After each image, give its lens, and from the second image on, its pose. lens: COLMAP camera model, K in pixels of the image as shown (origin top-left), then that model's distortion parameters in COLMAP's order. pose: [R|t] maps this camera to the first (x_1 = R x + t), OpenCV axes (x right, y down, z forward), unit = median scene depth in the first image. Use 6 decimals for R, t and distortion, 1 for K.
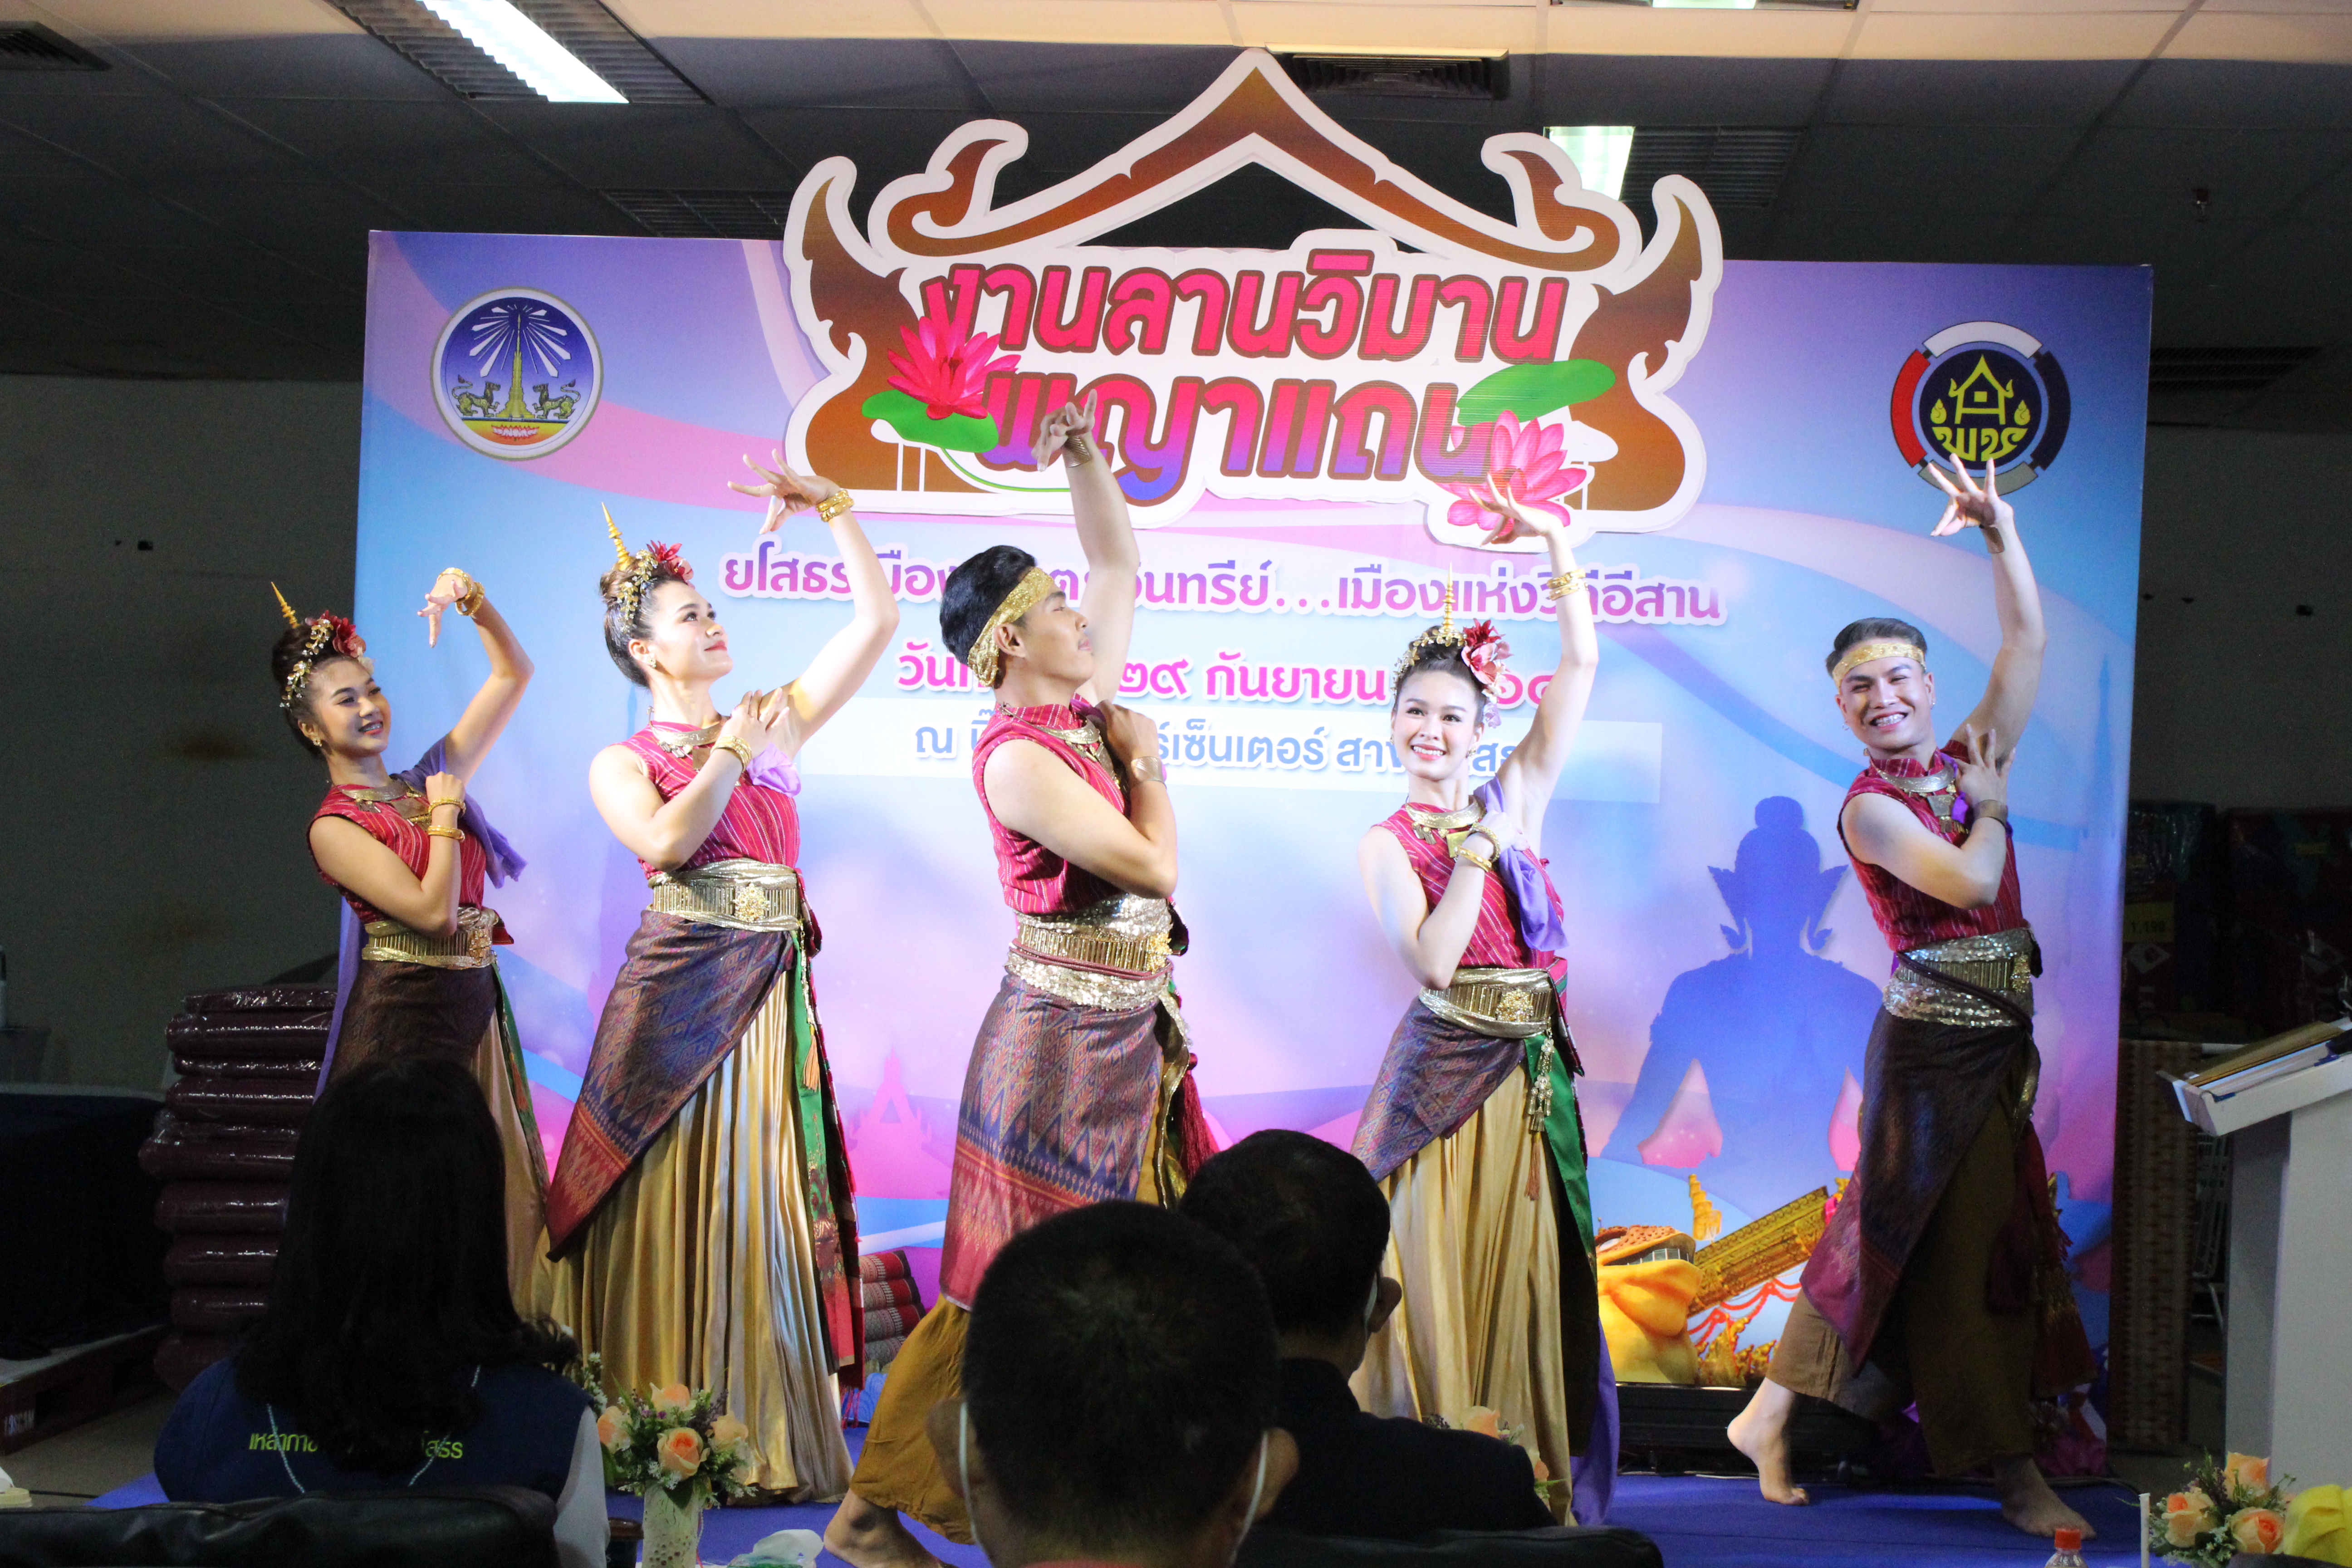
lens RADIAL K [[4151.4, 0, 1180.1], [0, 4151.4, 773.1], [0, 0, 1]] dist [-0.002123, 0.000000]
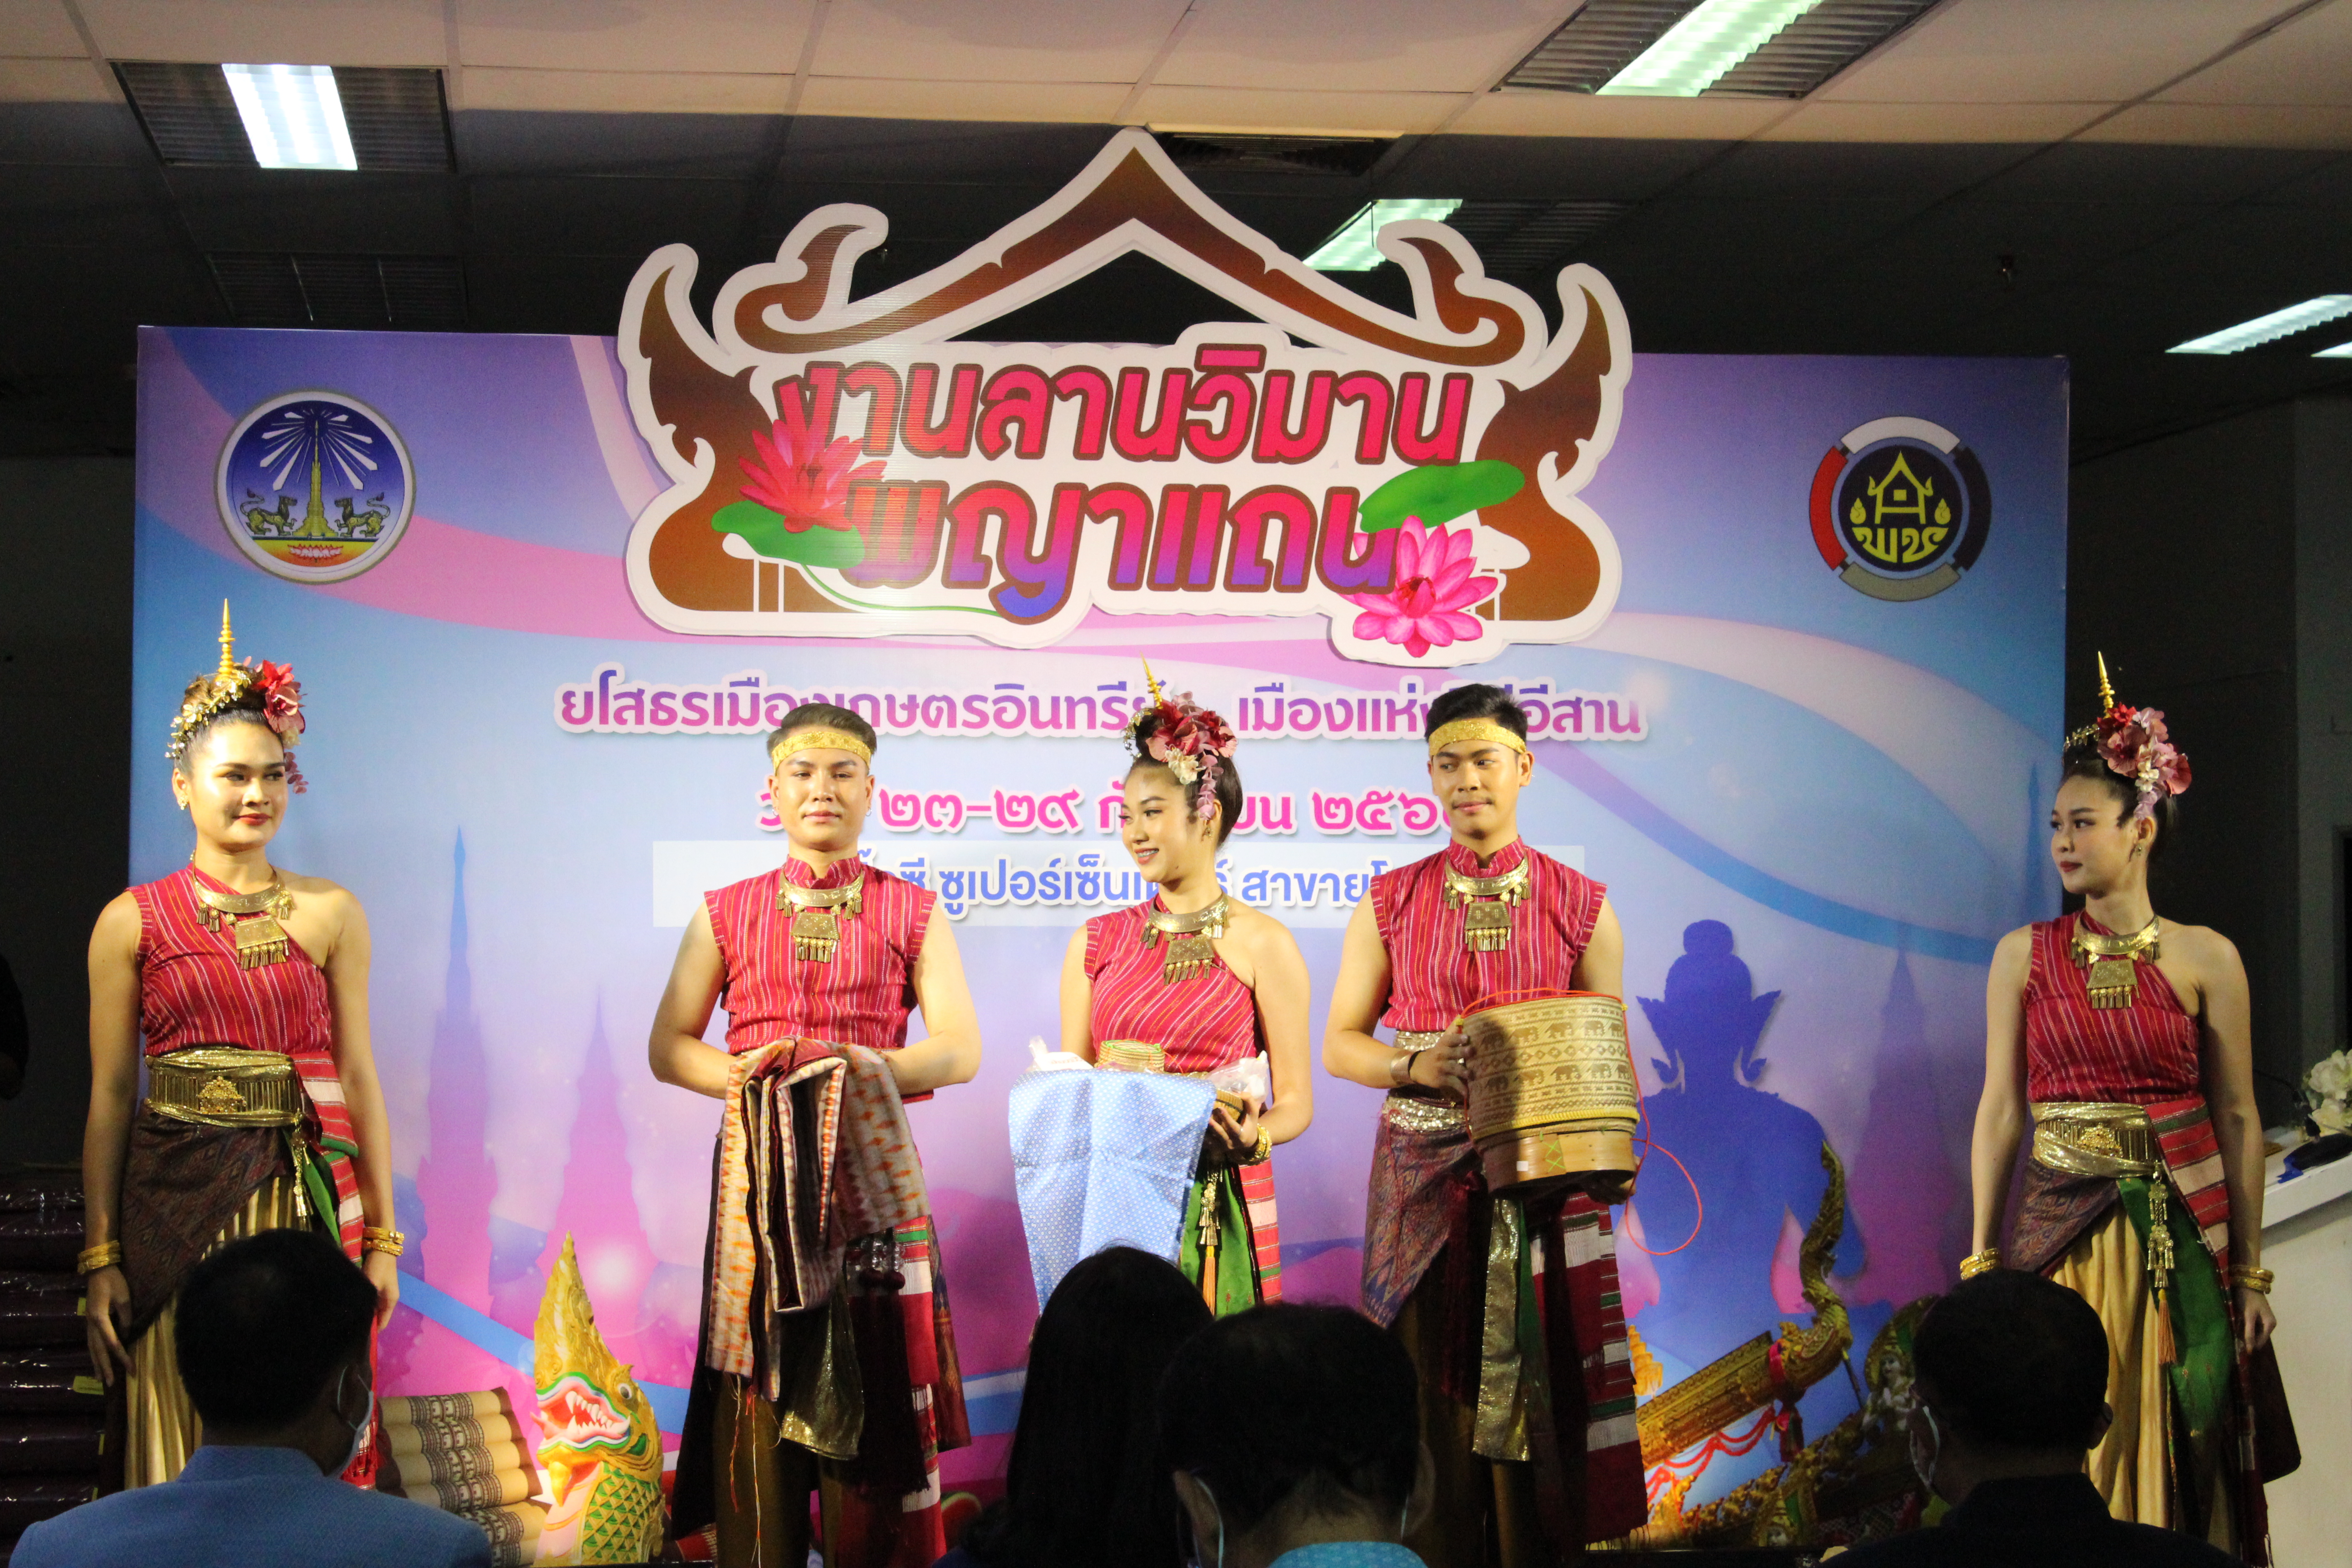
lens RADIAL K [[5100.5, 0, 1179.0], [0, 5100.5, 785.9], [0, 0, 1]] dist [0.055298, 0.000000]
pose [[0.977610, -0.024011, 0.209049, -0.212484], [0.027731, 0.999505, -0.014882, -0.010859], [-0.208588, 0.020346, 0.977792, -0.109445]]
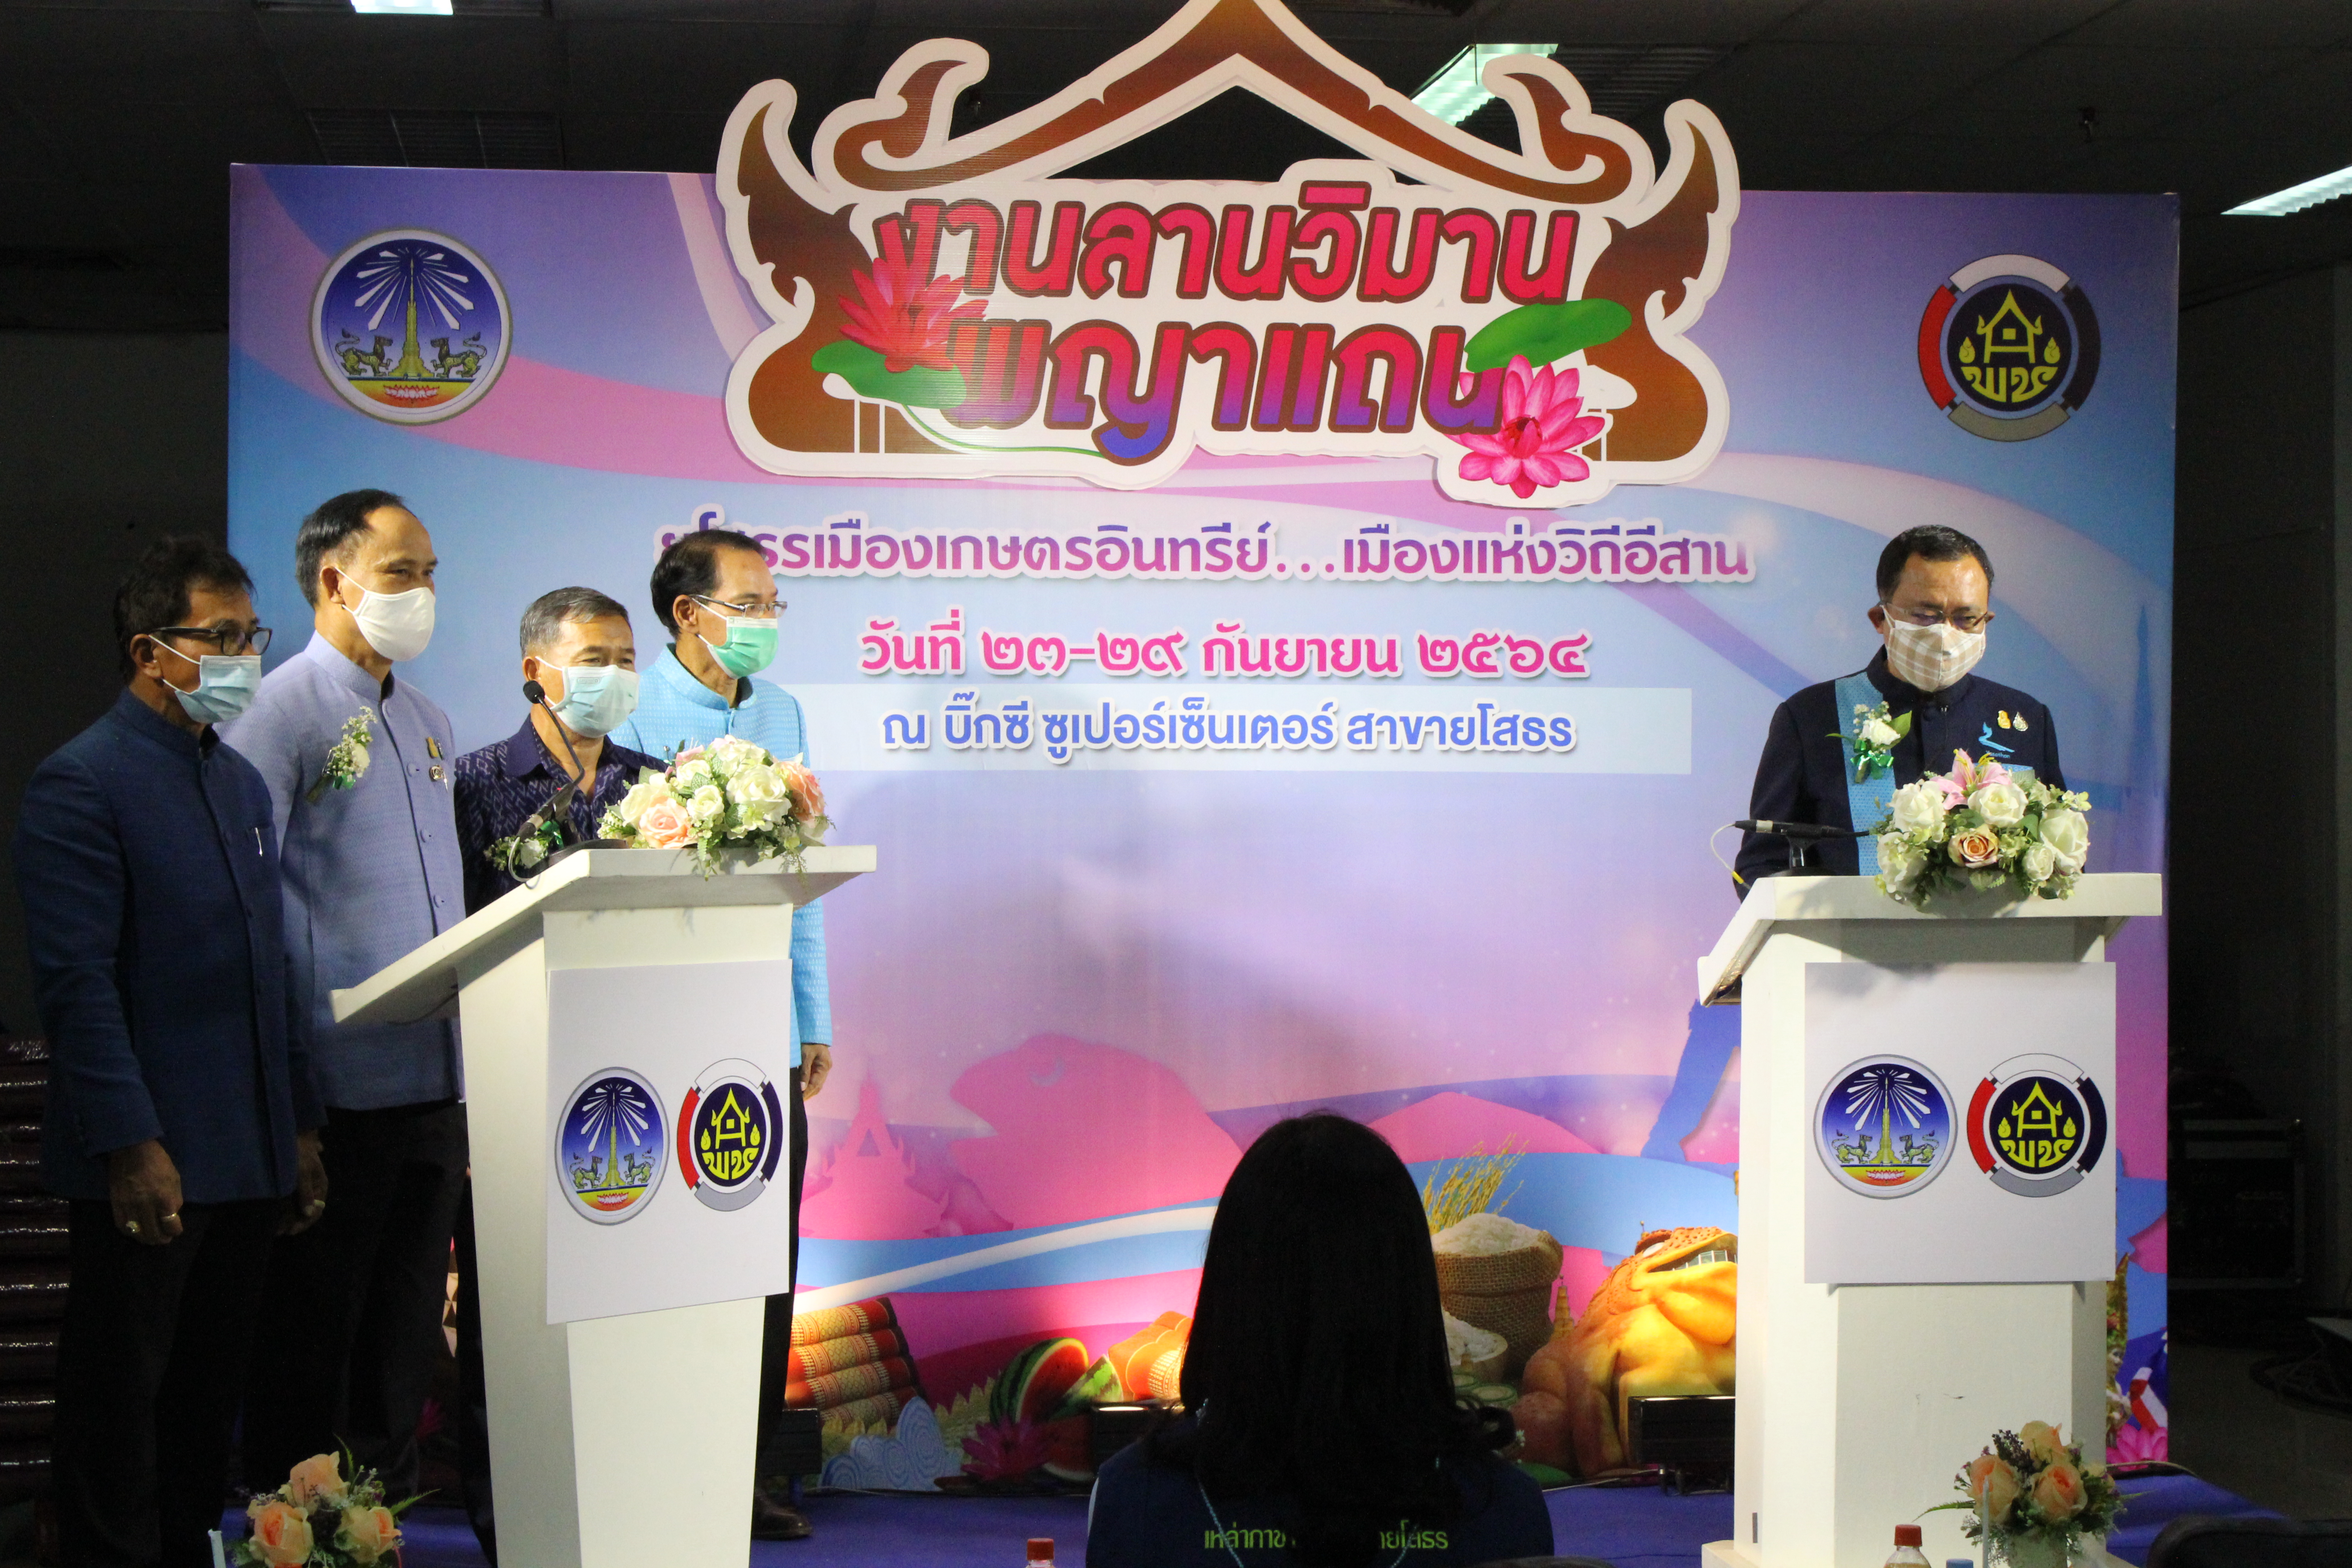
lens RADIAL K [[4603.8, 0, 1196.6], [0, 4603.8, 779.2], [0, 0, 1]] dist [0.031760, 0.000000]
pose [[0.978264, -0.031309, 0.204985, -0.203236], [0.029309, 0.999489, 0.012787, -0.008044], [-0.205280, -0.006501, 0.978682, 0.009882]]
